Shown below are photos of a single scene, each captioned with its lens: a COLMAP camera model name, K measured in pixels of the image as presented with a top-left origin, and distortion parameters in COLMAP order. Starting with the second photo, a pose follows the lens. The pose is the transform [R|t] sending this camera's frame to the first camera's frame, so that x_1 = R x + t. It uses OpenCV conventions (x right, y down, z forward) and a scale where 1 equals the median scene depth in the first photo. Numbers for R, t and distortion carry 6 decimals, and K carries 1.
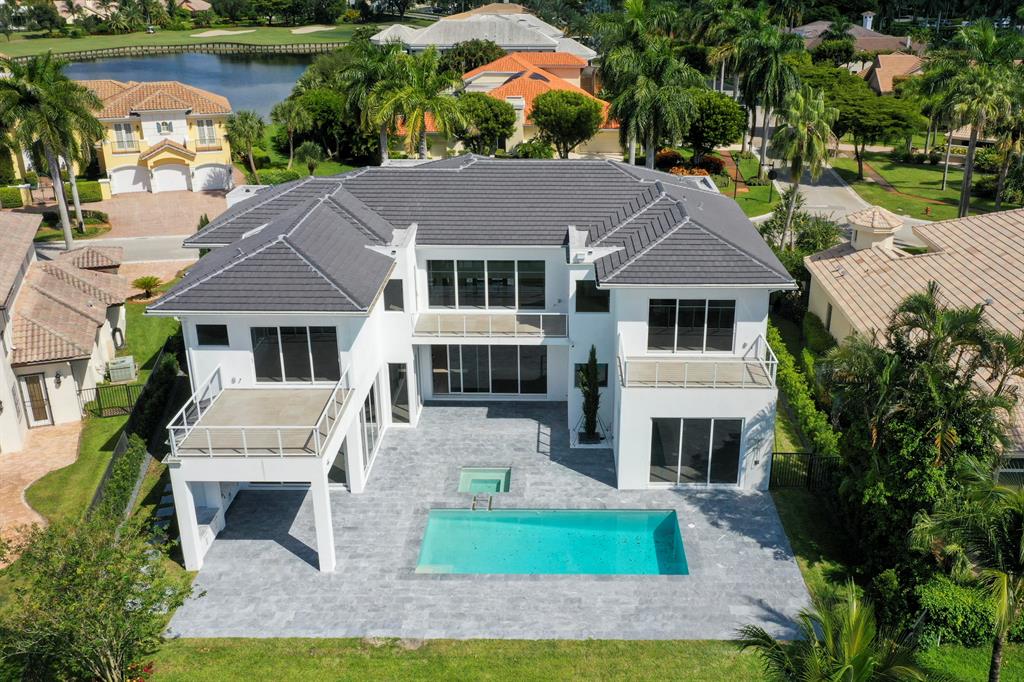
lens RADIAL K [[941.1, 0, 548.3], [0, 941.1, 336.8], [0, 0, 1]] dist [0.009402, 0.000000]
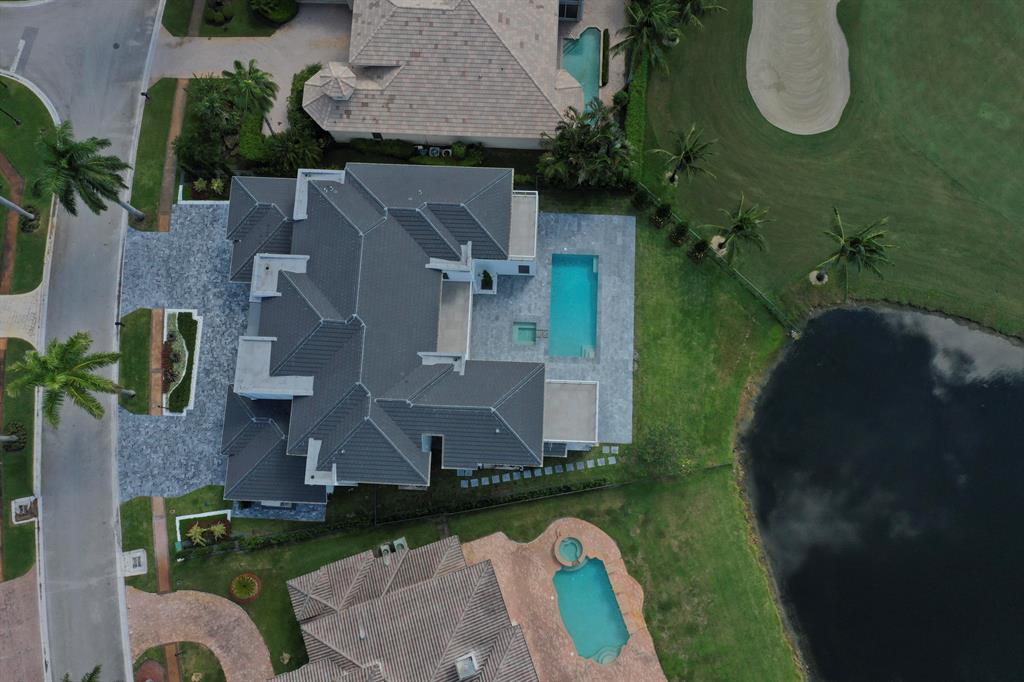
lens RADIAL K [[809.3, 0, 517.6], [0, 809.3, 346.0], [0, 0, 1]] dist [0.010713, 0.001401]
pose [[0.034635, -0.984608, 0.171313, -0.405767], [0.386940, 0.171258, 0.906062, -1.506040], [-0.921454, 0.034906, 0.386915, 0.275320]]
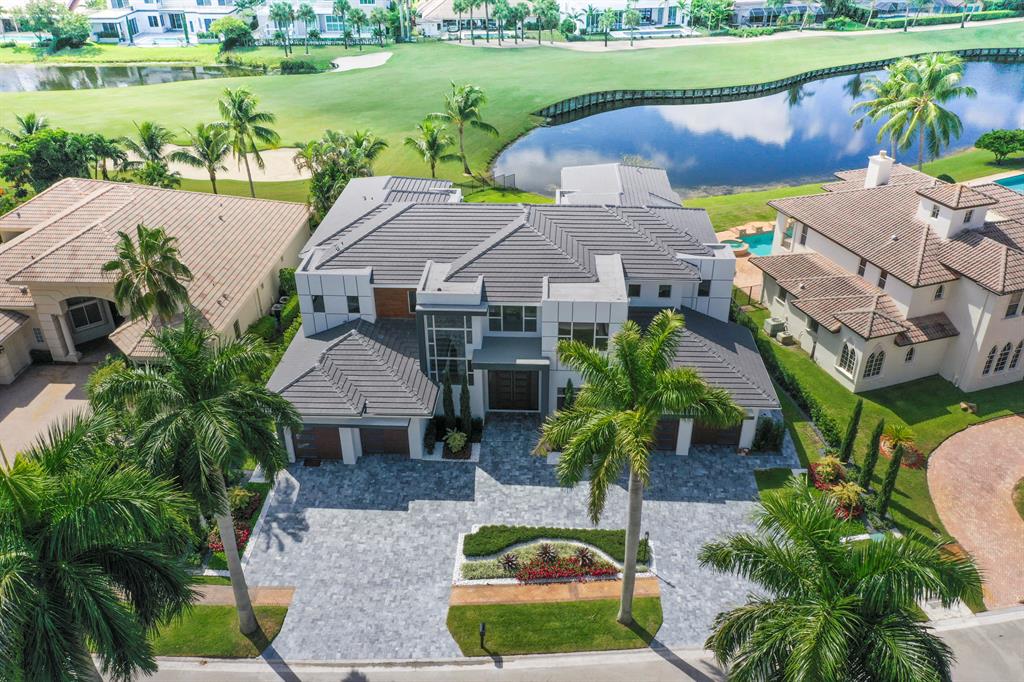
lens RADIAL K [[809.3, 0, 511.0], [0, 809.3, 341.9], [0, 0, 1]] dist [0.010713, 0.001401]
pose [[-0.999136, -0.020259, 0.036280, -0.128254], [0.015871, 0.620863, 0.783759, -1.070703], [-0.038403, 0.783657, -0.620005, 2.112230]]
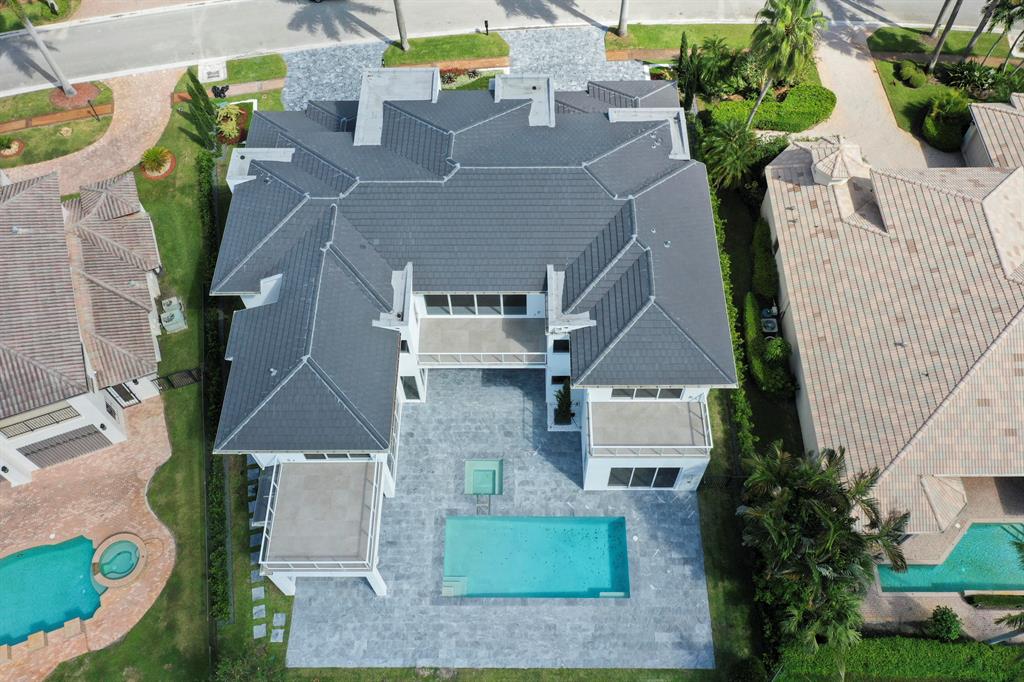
lens RADIAL K [[864.0, 0, 506.5], [0, 864.0, 322.0], [0, 0, 1]] dist [0.012408, -0.011004]
pose [[0.999664, -0.013448, -0.022139, -0.005174], [0.023950, 0.805428, 0.592209, -0.721257], [0.009867, -0.592540, 0.805480, 0.141336]]
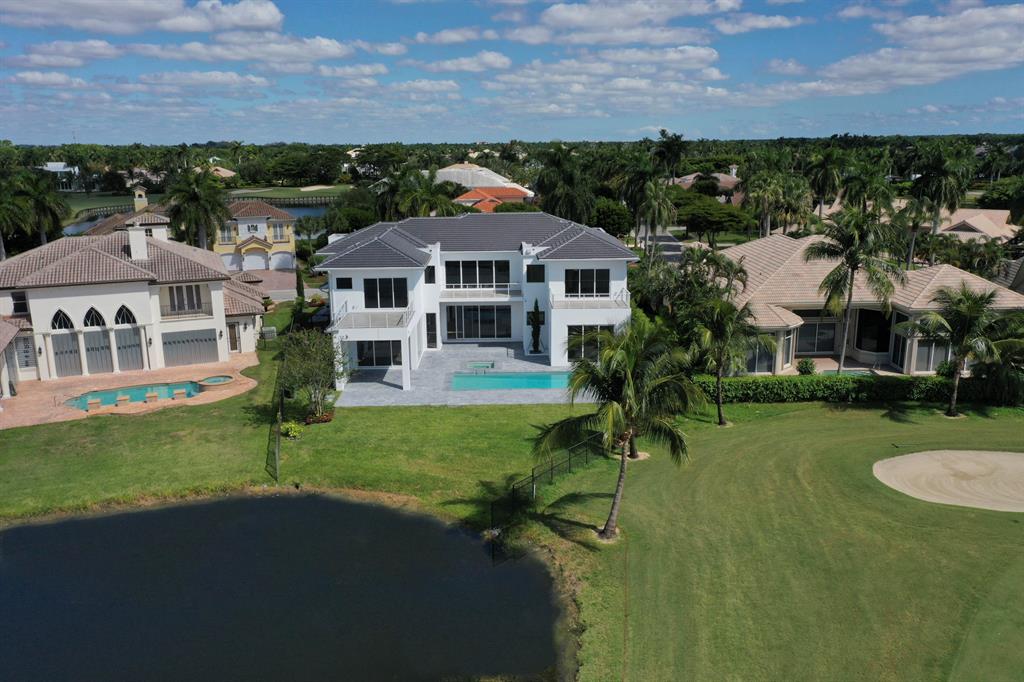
lens RADIAL K [[809.3, 0, 505.6], [0, 809.3, 340.5], [0, 0, 1]] dist [0.010713, 0.001401]
pose [[0.999791, -0.016660, 0.011807, -0.034717], [0.018151, 0.989973, -0.140088, 0.319252], [-0.009355, 0.140274, 0.990069, -0.593098]]
